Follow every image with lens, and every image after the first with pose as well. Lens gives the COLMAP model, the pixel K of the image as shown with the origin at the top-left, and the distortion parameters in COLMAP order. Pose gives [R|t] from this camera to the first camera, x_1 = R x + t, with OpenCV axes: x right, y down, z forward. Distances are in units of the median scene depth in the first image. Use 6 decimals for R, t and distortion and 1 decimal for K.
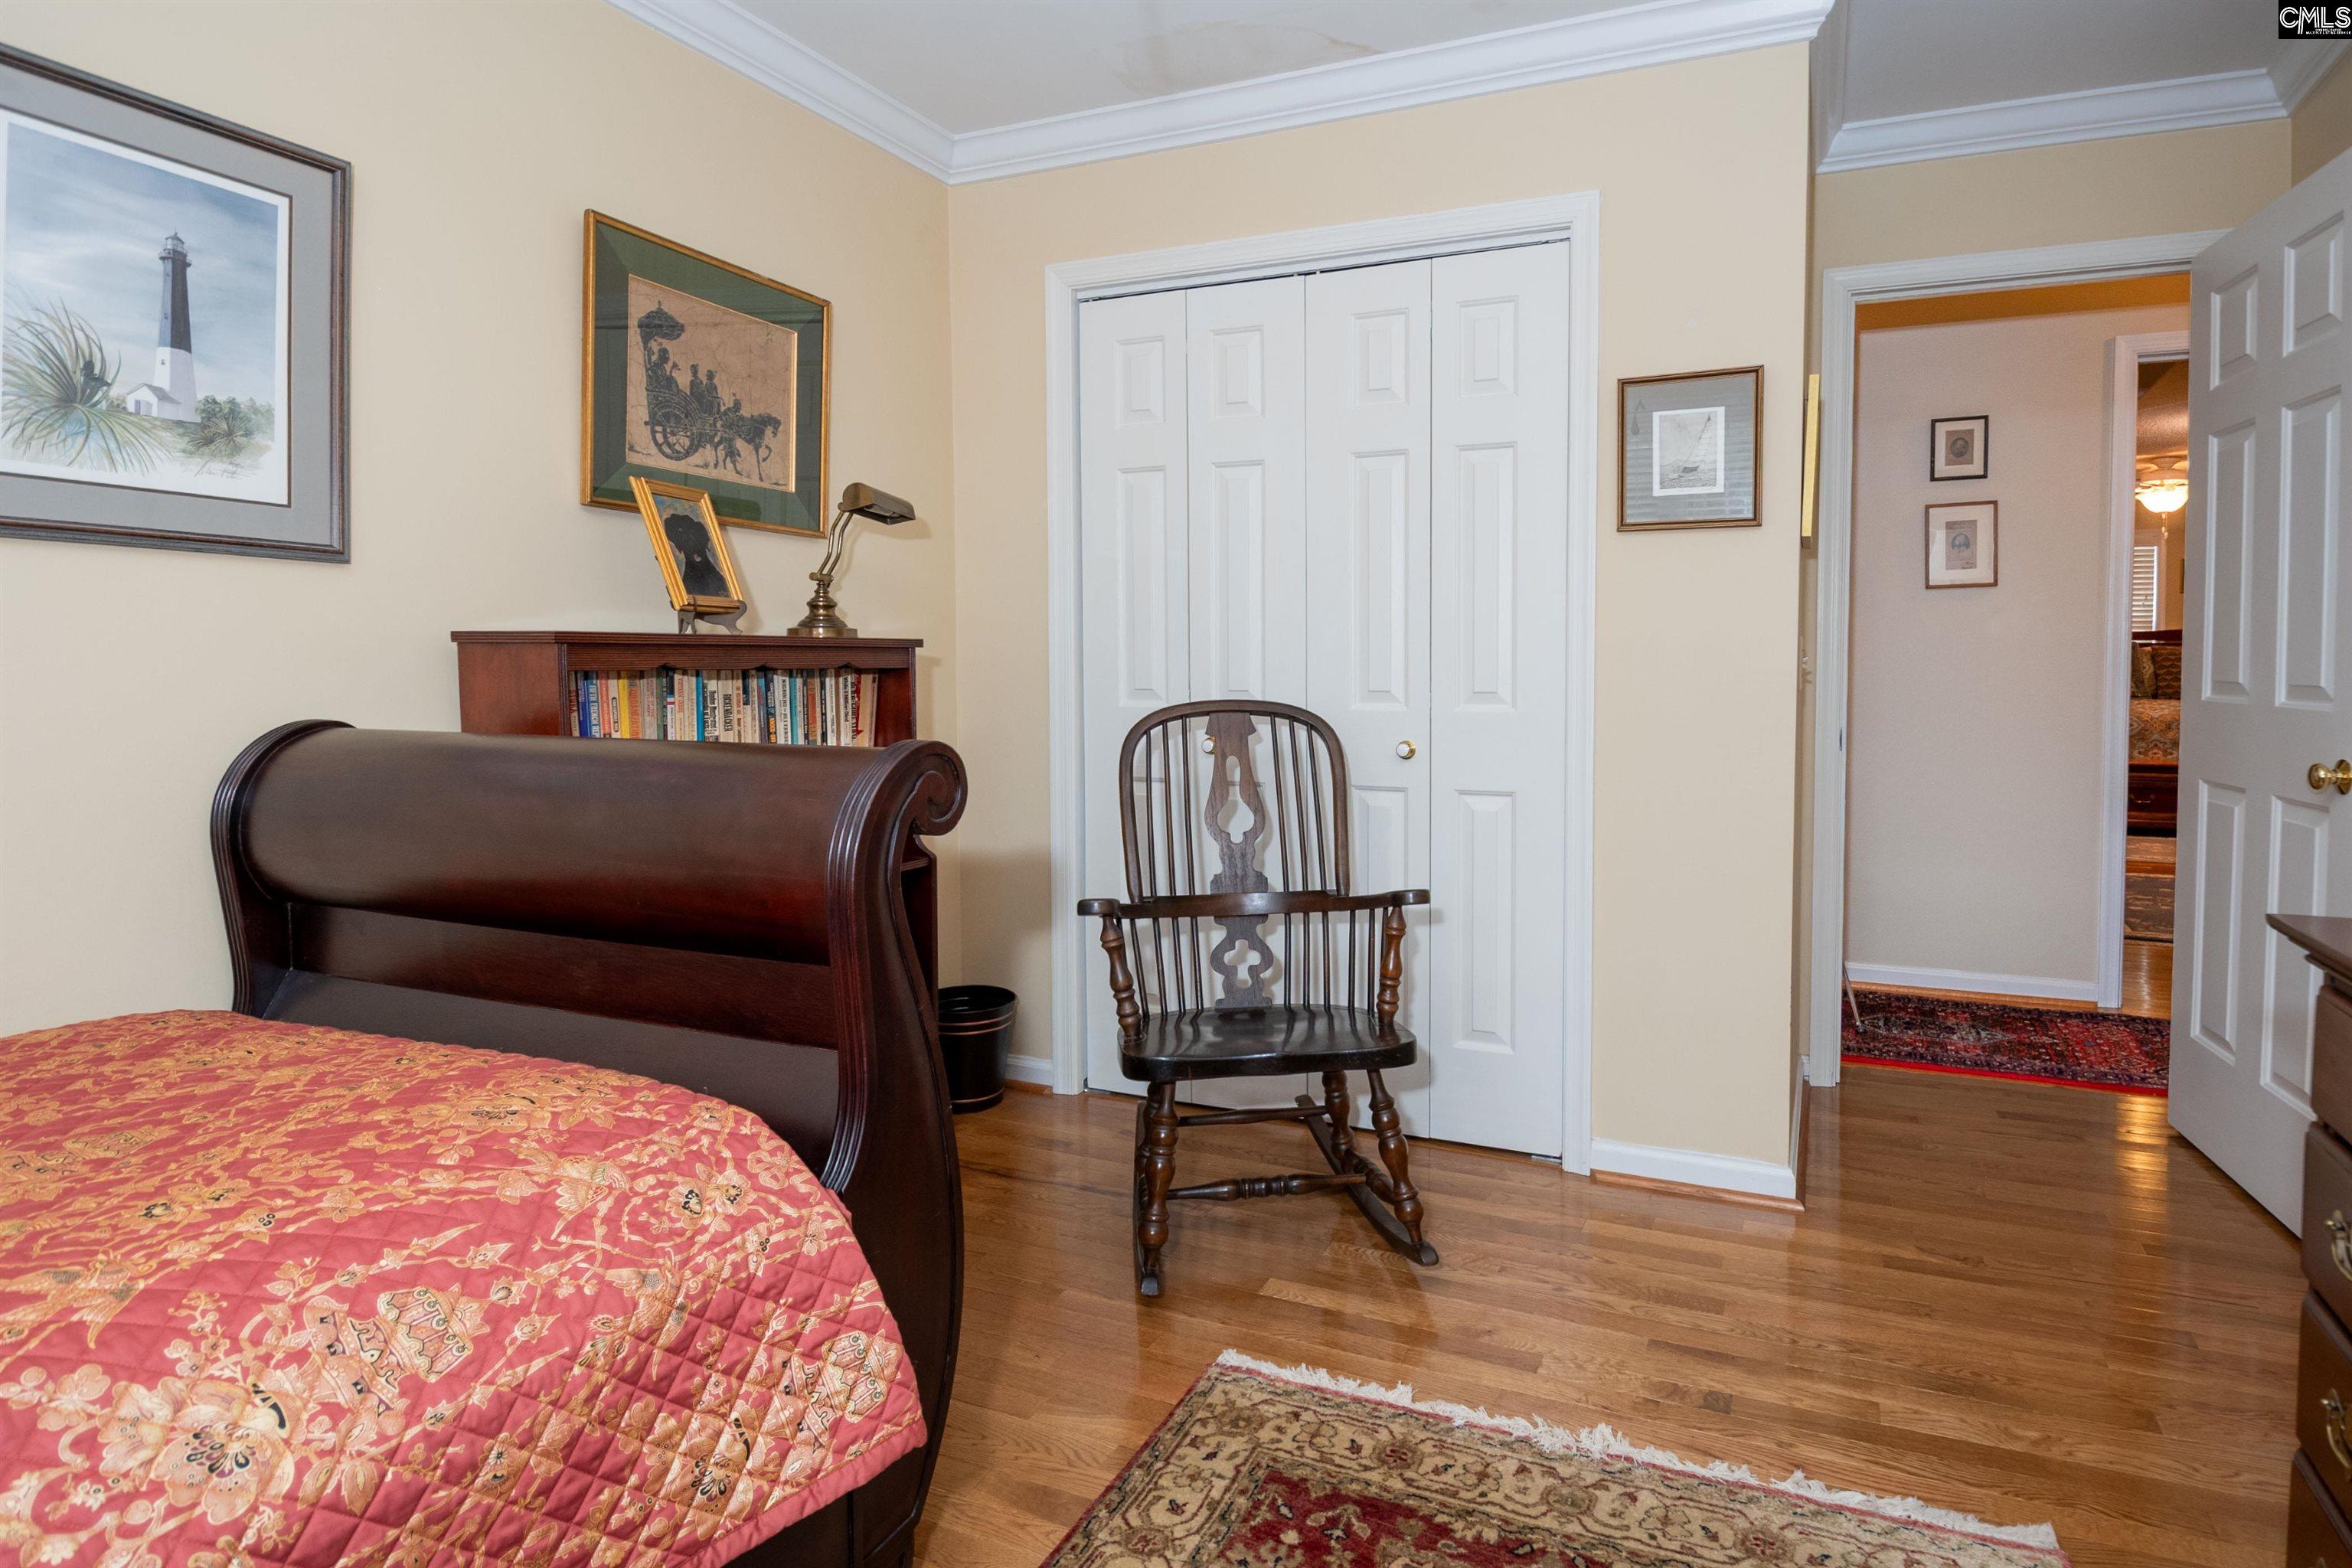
lens RADIAL K [[1337.9, 0, 1179.9], [0, 1337.9, 777.0], [0, 0, 1]] dist [-0.007159, -0.001897]
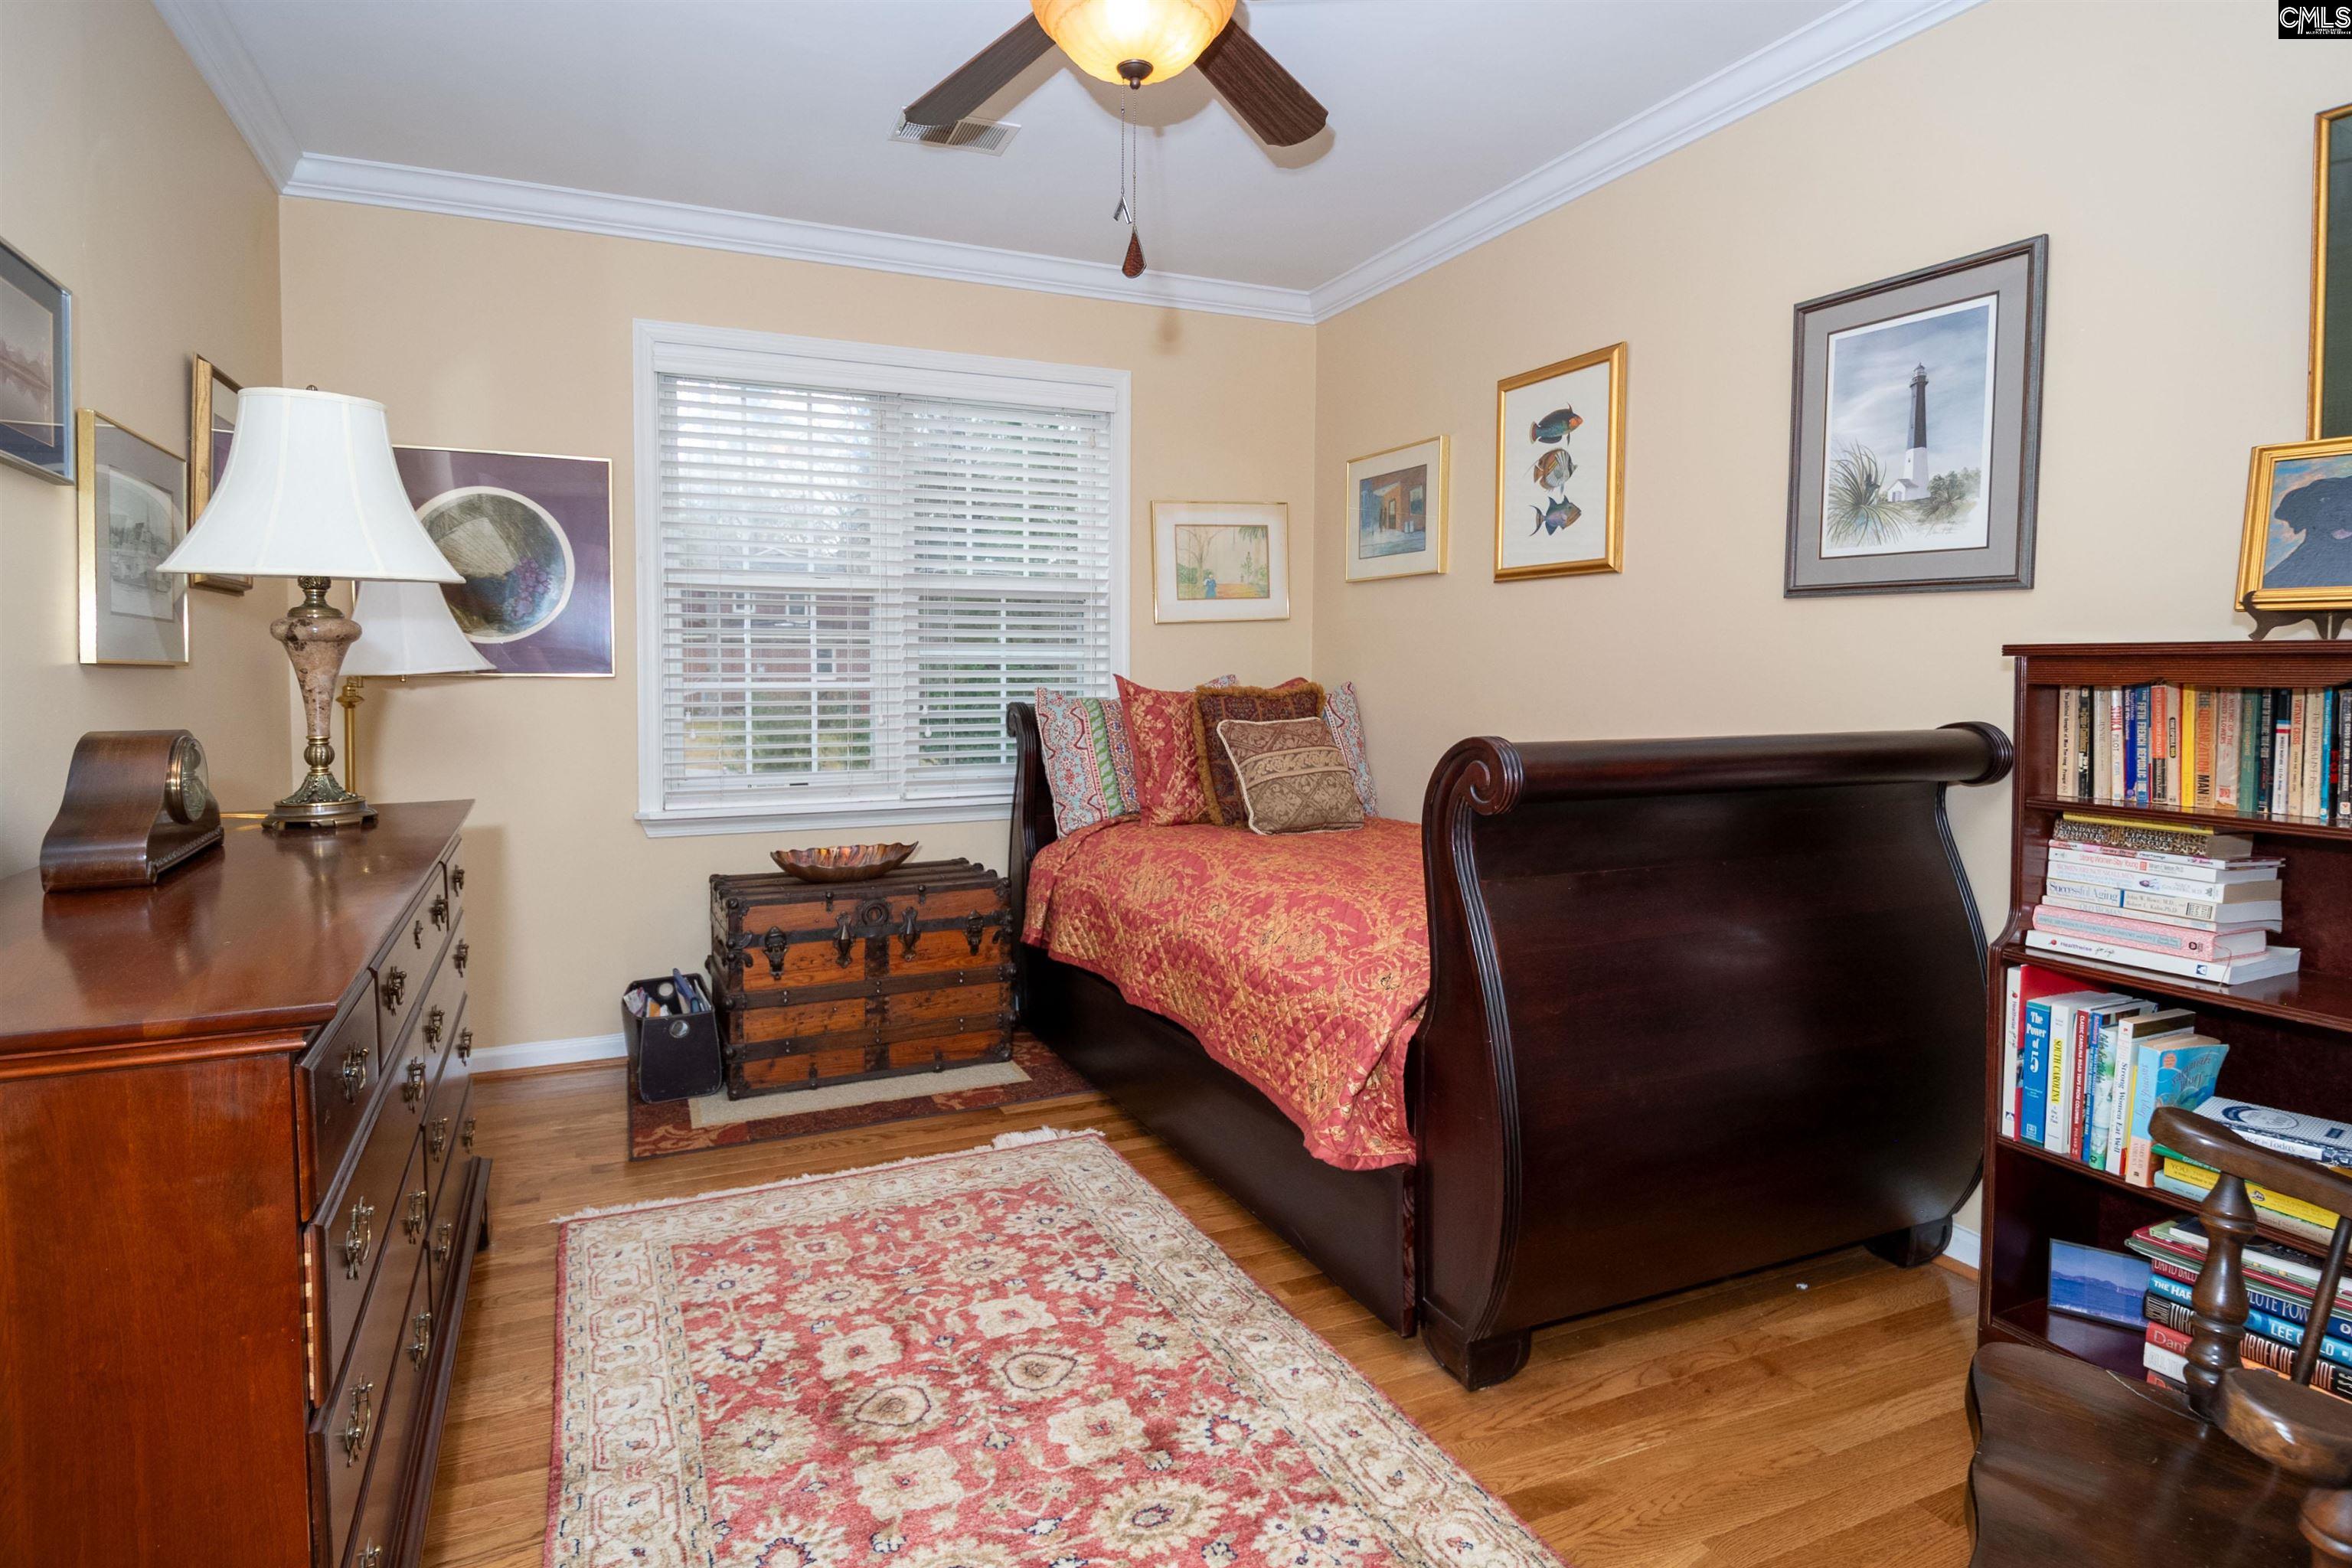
lens RADIAL K [[1337.9, 0, 1178.3], [0, 1337.9, 788.7], [0, 0, 1]] dist [-0.007159, -0.001897]
pose [[-0.641404, 0.052340, -0.765416, 0.795837], [-0.082468, 0.987186, 0.136611, -0.096813], [0.762758, 0.150746, -0.628868, 1.311407]]
